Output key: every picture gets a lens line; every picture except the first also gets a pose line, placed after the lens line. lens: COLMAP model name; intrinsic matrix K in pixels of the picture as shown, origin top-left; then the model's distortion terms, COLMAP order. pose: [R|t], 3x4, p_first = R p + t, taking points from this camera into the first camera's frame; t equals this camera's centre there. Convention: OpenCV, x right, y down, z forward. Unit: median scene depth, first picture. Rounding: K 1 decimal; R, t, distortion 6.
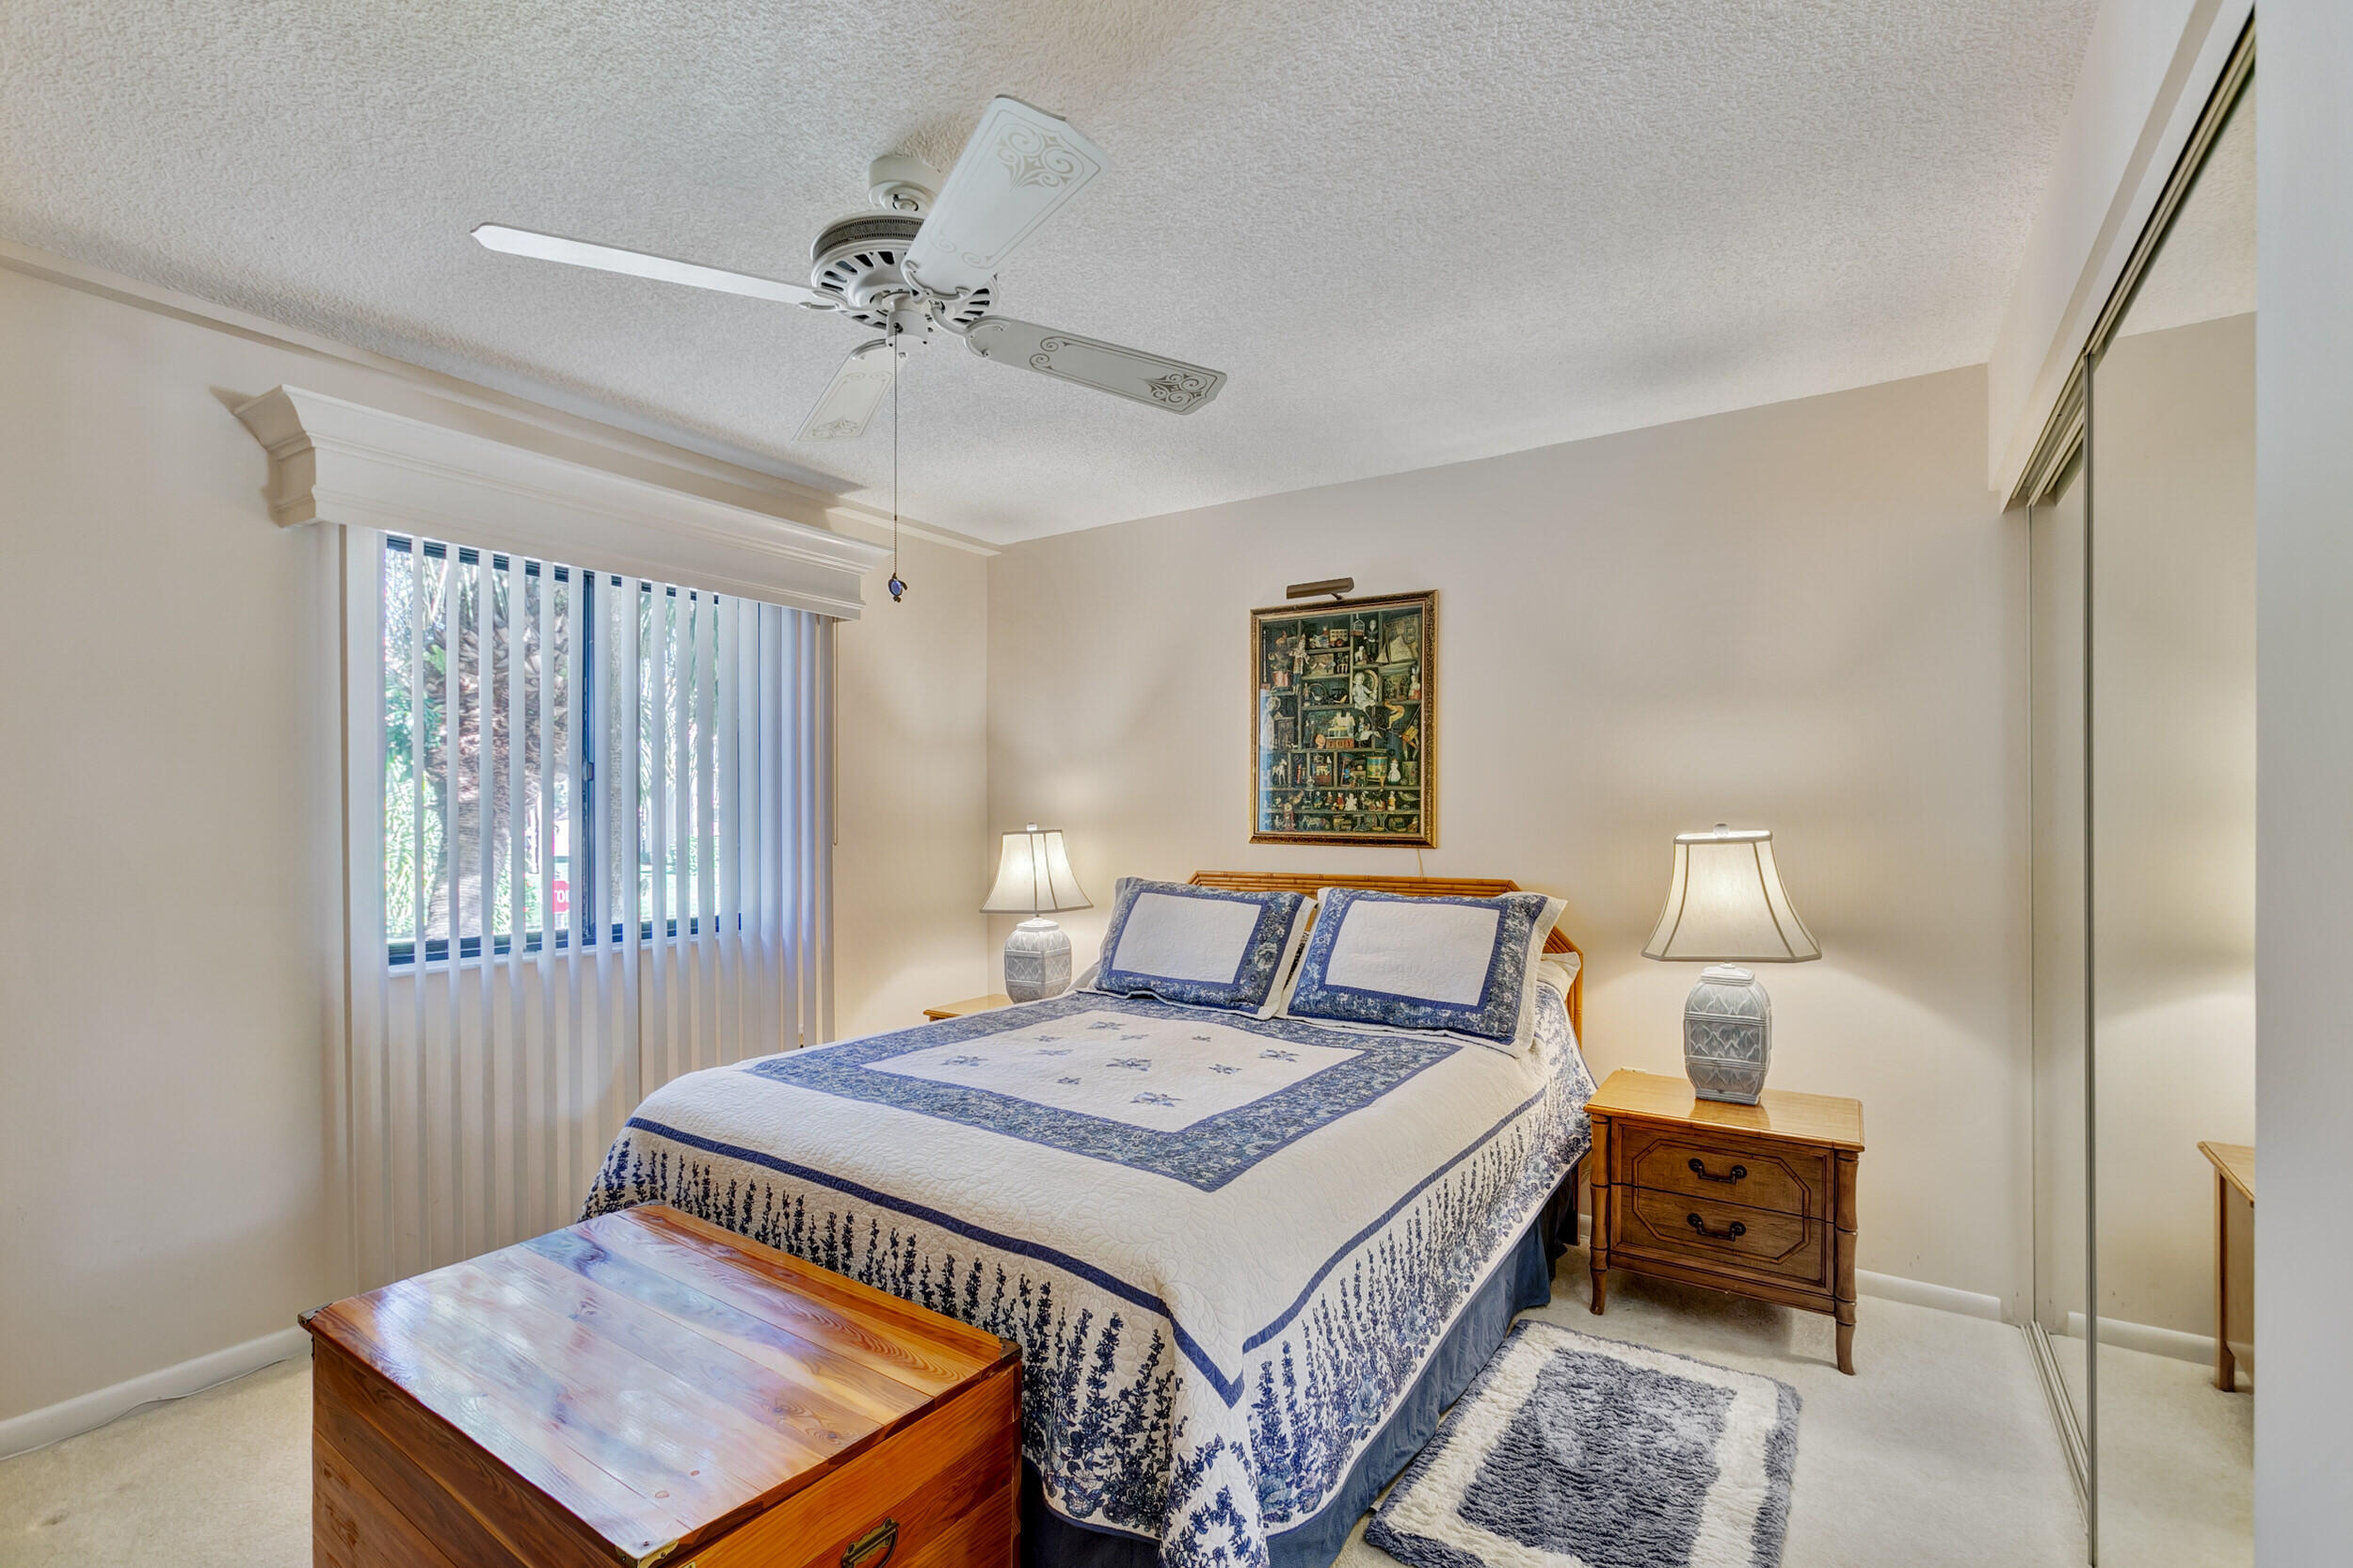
lens RADIAL K [[1049.0, 0, 1166.0], [0, 1049.0, 779.6], [0, 0, 1]] dist [-0.013279, 0.013312]
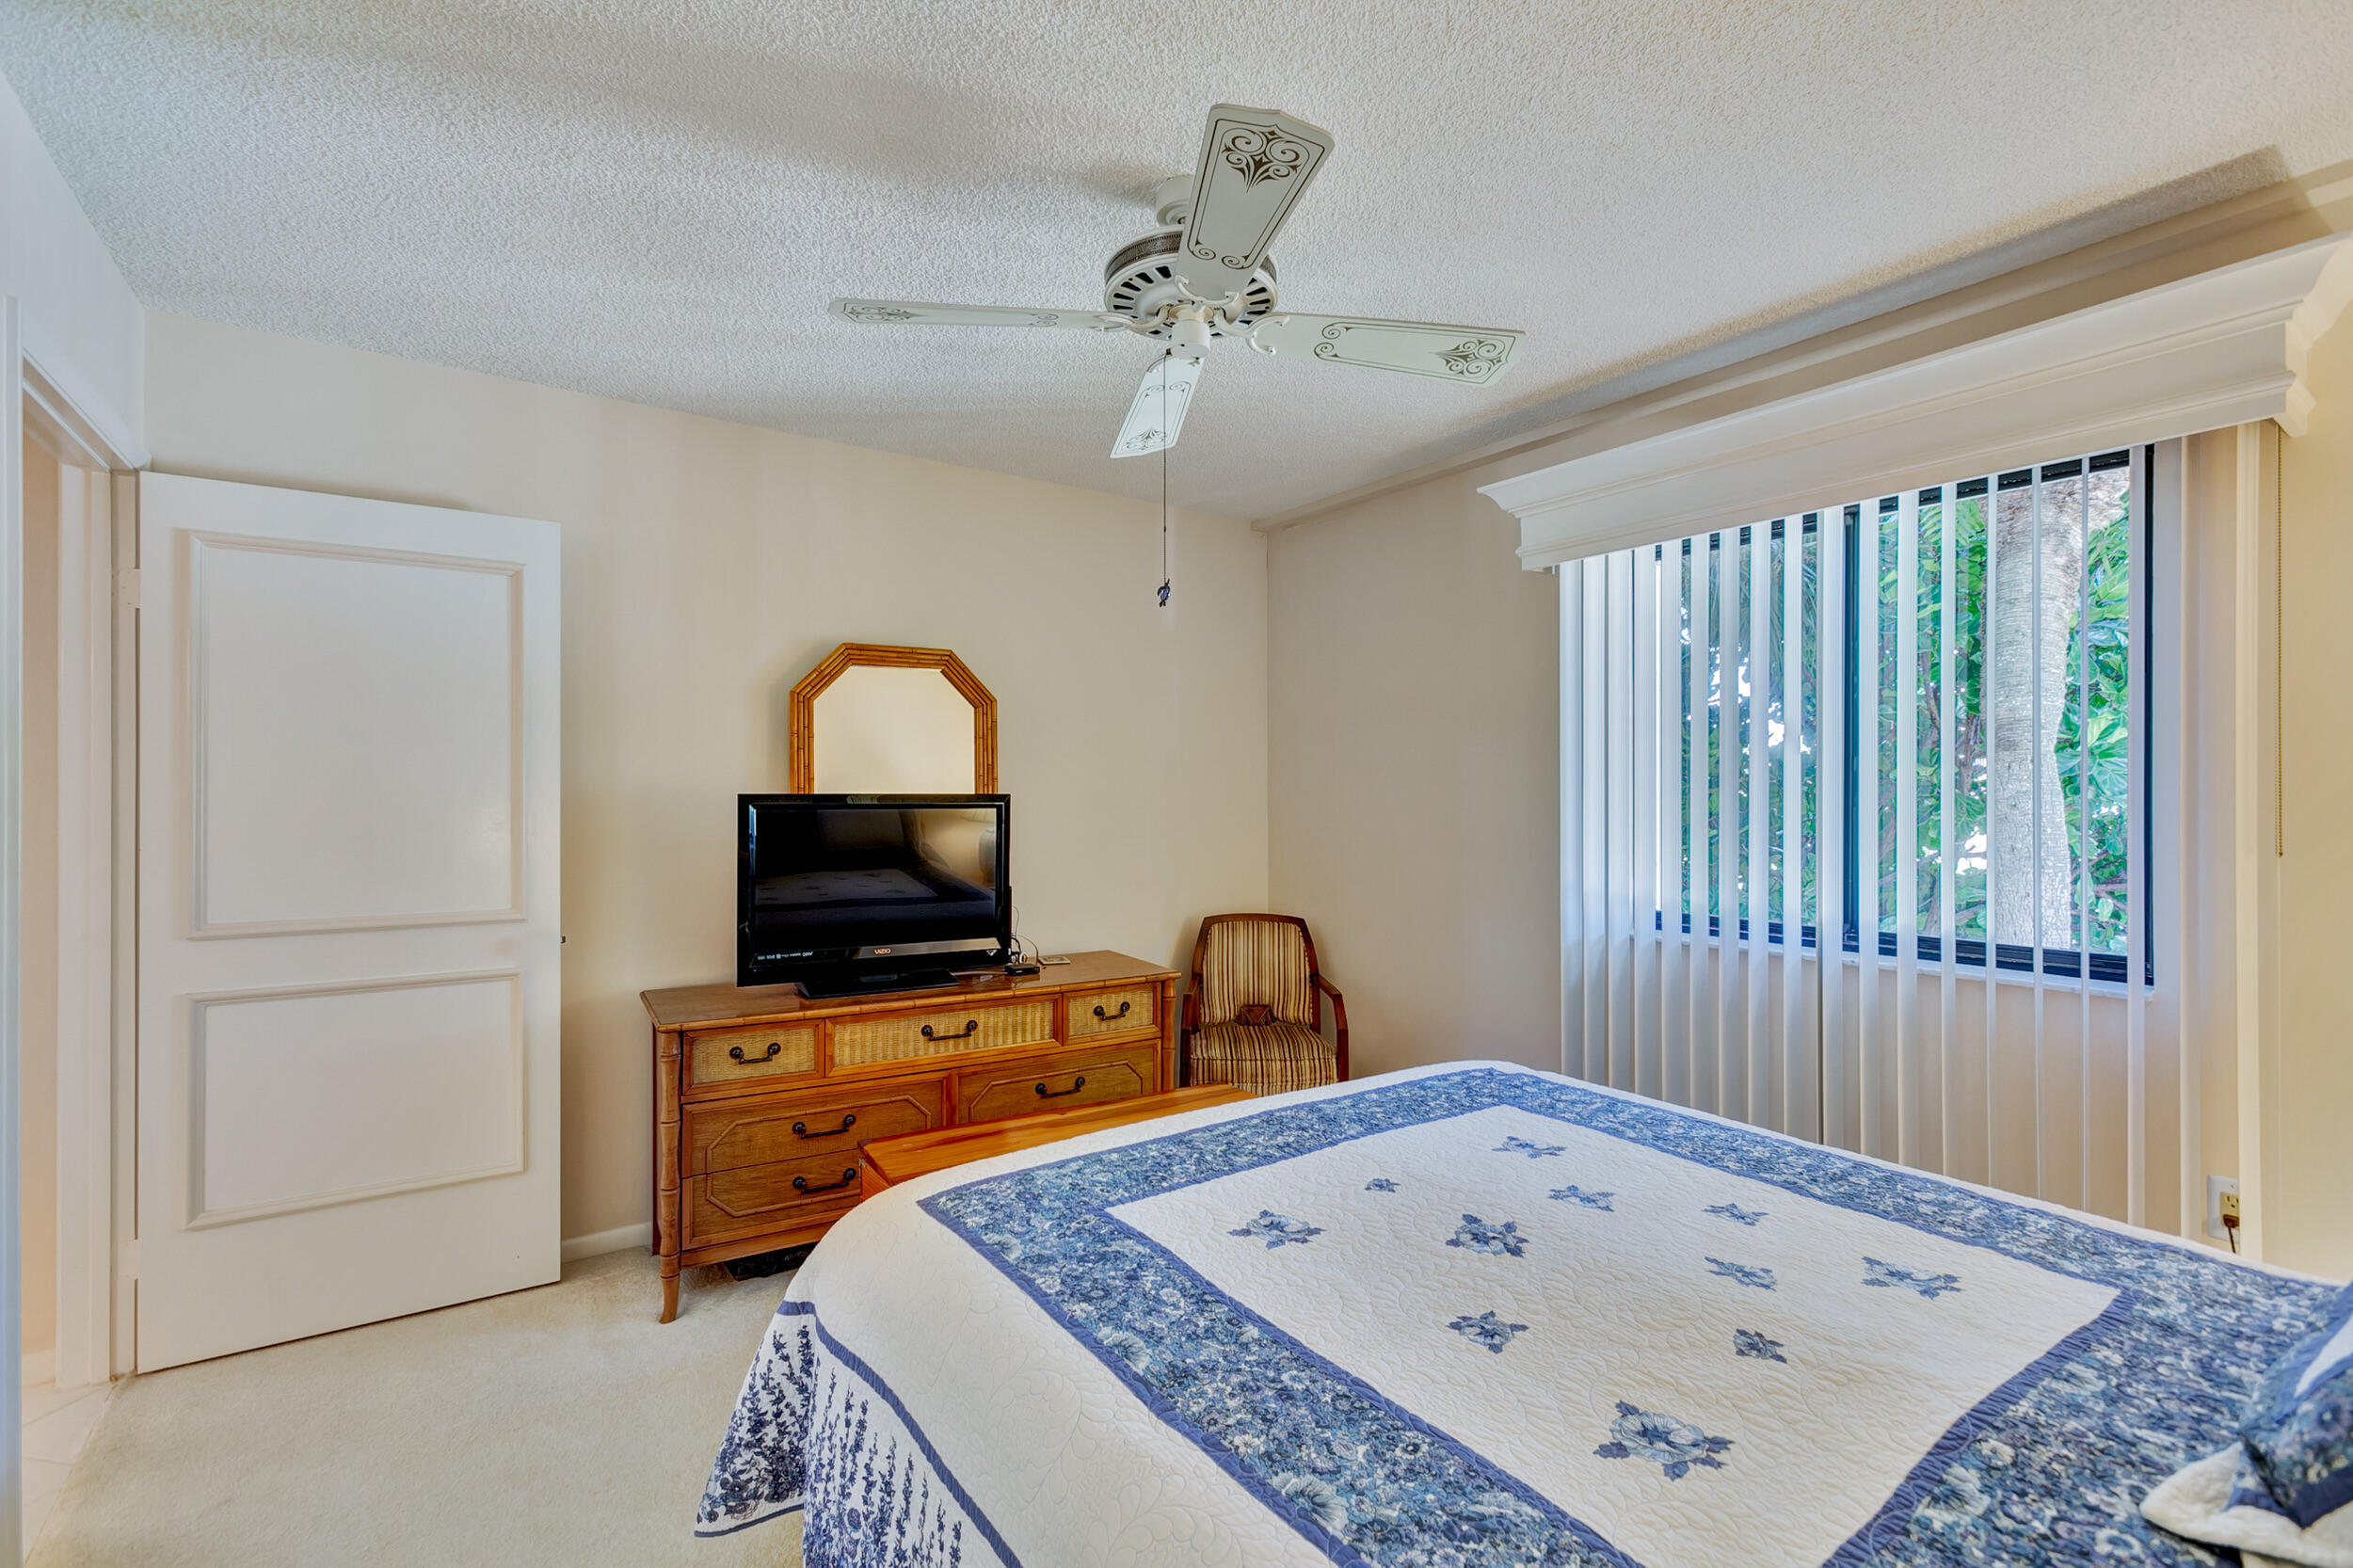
lens RADIAL K [[1049.0, 0, 1166.0], [0, 1049.0, 779.6], [0, 0, 1]] dist [-0.013279, 0.013312]
pose [[-0.369748, -0.017903, -0.928960, 0.560621], [0.027335, 0.999172, -0.030136, 0.038373], [0.928730, -0.036535, -0.368952, 1.061244]]
